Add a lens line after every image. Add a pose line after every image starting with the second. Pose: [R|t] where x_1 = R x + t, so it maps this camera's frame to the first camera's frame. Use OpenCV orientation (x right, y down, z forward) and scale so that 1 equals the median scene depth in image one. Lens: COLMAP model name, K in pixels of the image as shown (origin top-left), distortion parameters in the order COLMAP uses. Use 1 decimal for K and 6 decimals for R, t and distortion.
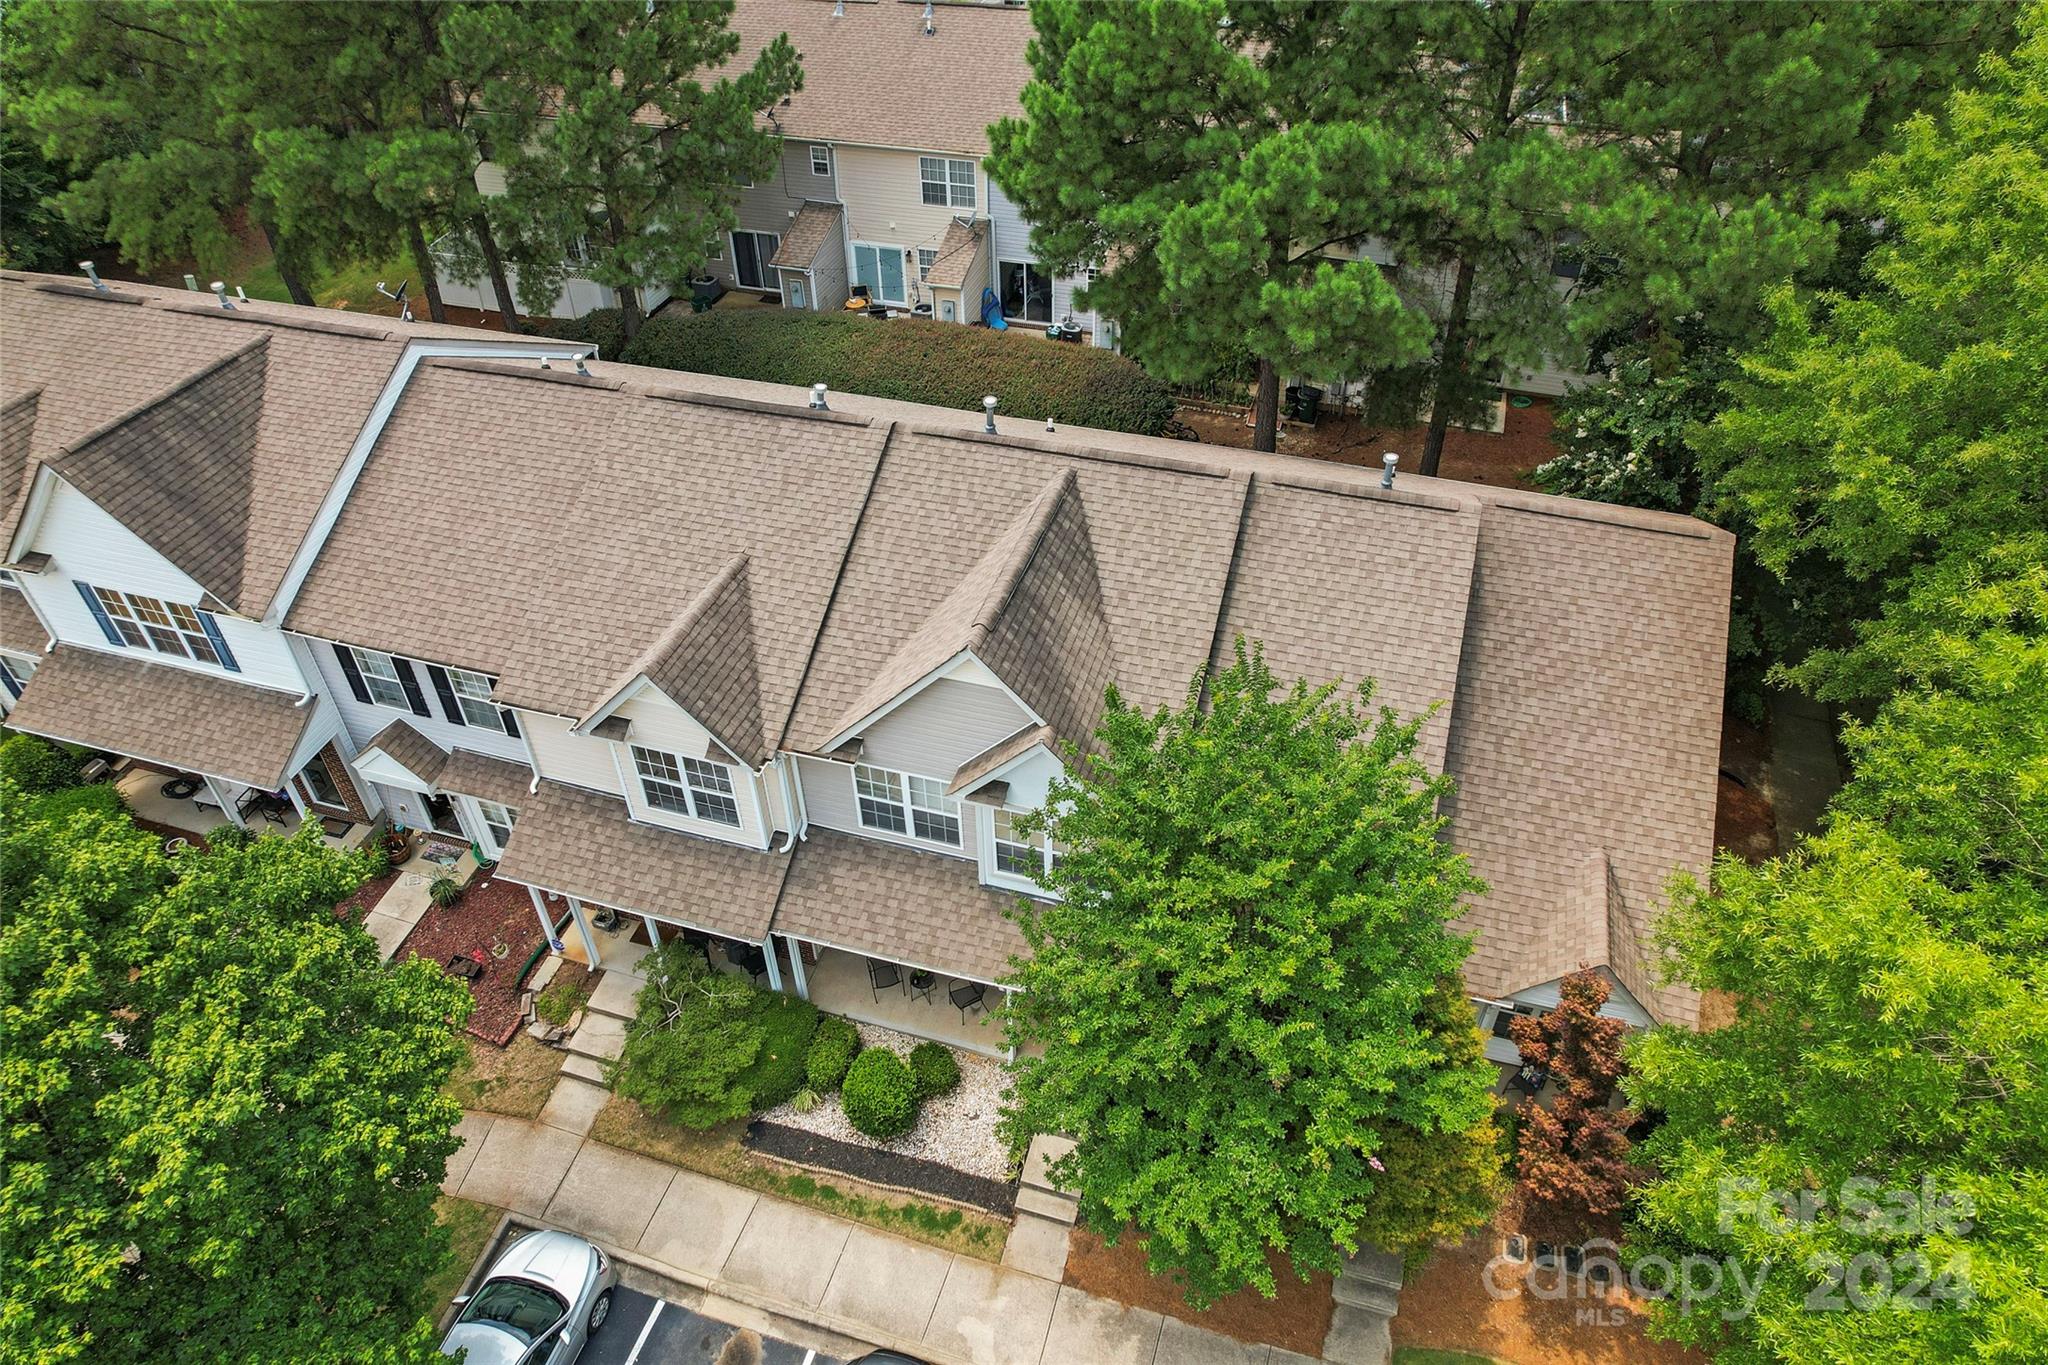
lens RADIAL K [[1309.2, 0, 1024.0], [0, 1309.2, 682.5], [0, 0, 1]] dist [-0.077193, 0.036060]
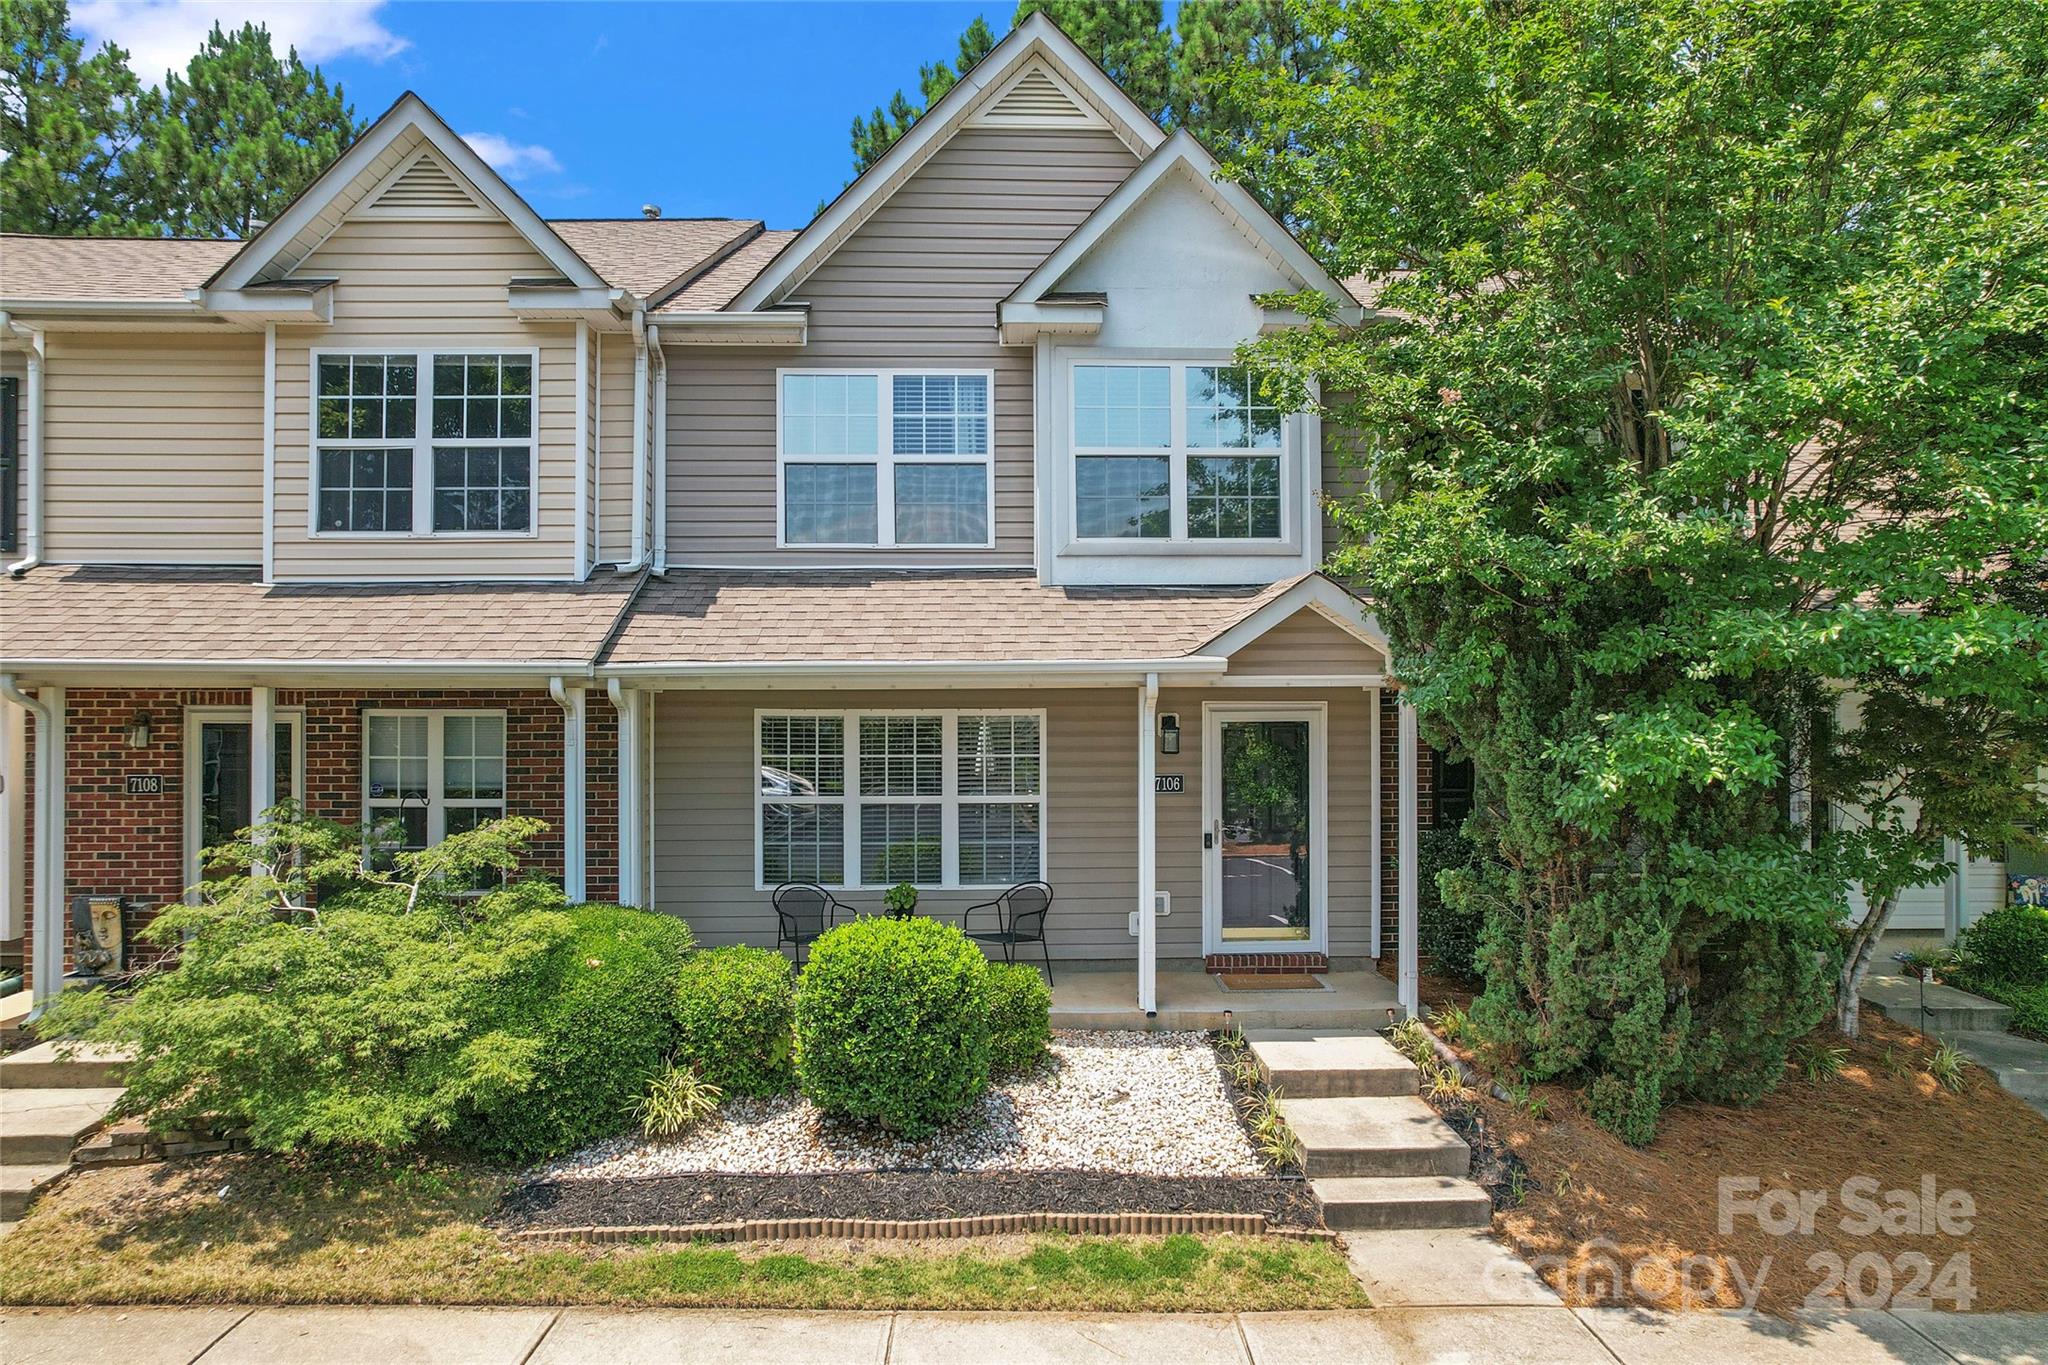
lens RADIAL K [[1321.9, 0, 1024.0], [0, 1321.9, 682.5], [0, 0, 1]] dist [-0.075899, 0.049585]
pose [[0.948700, 0.016097, 0.315766, -0.199060], [0.197079, 0.750846, -0.630388, 0.499252], [-0.247239, 0.660281, 0.709156, 0.658723]]
